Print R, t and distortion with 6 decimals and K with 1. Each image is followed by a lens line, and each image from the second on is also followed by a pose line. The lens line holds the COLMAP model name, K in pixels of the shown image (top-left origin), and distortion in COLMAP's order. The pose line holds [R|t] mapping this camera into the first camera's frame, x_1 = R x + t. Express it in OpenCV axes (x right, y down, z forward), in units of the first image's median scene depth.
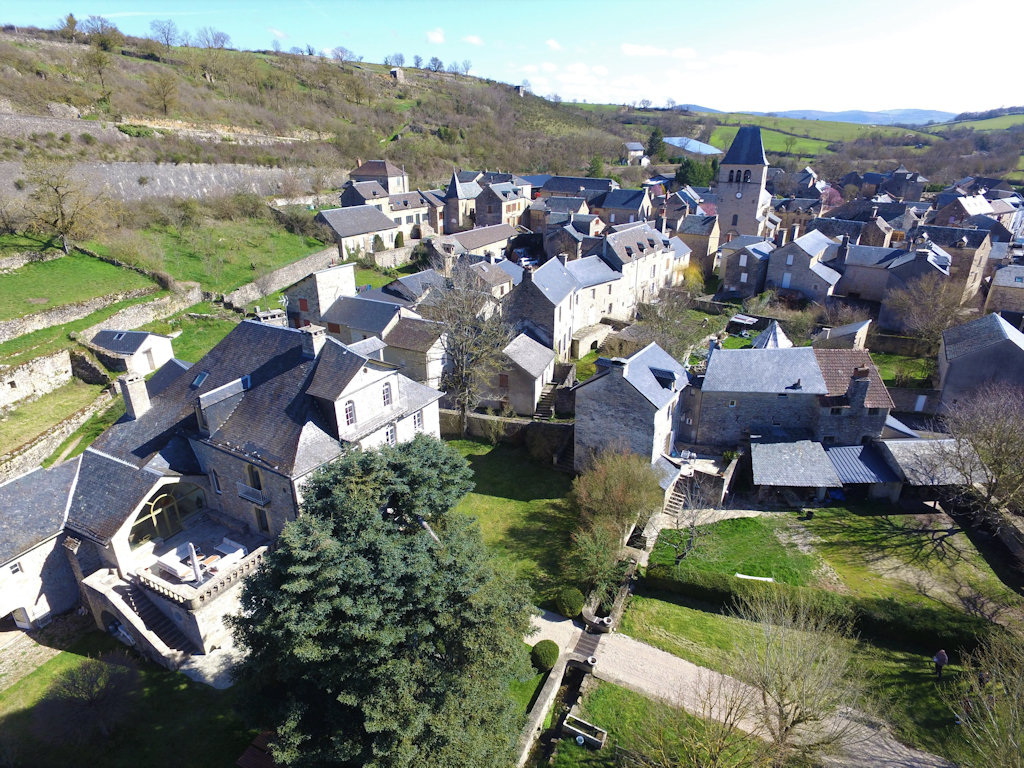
lens RADIAL K [[593.3, 0, 513.6], [0, 593.3, 382.9], [0, 0, 1]] dist [-0.005621, 0.010495]
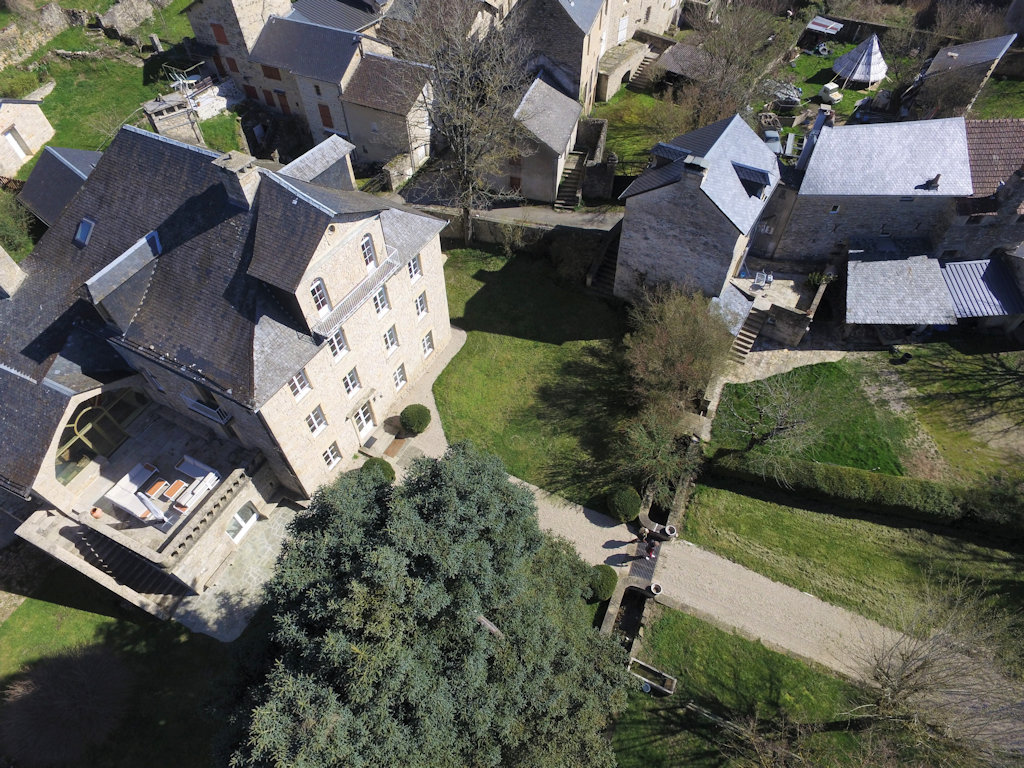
lens RADIAL K [[593.3, 0, 512.4], [0, 593.3, 382.2], [0, 0, 1]] dist [-0.005621, 0.010495]
pose [[0.999294, -0.033610, 0.016763, -0.056944], [0.021585, 0.879182, 0.475996, -0.147802], [-0.030736, -0.475299, 0.879287, 0.283562]]
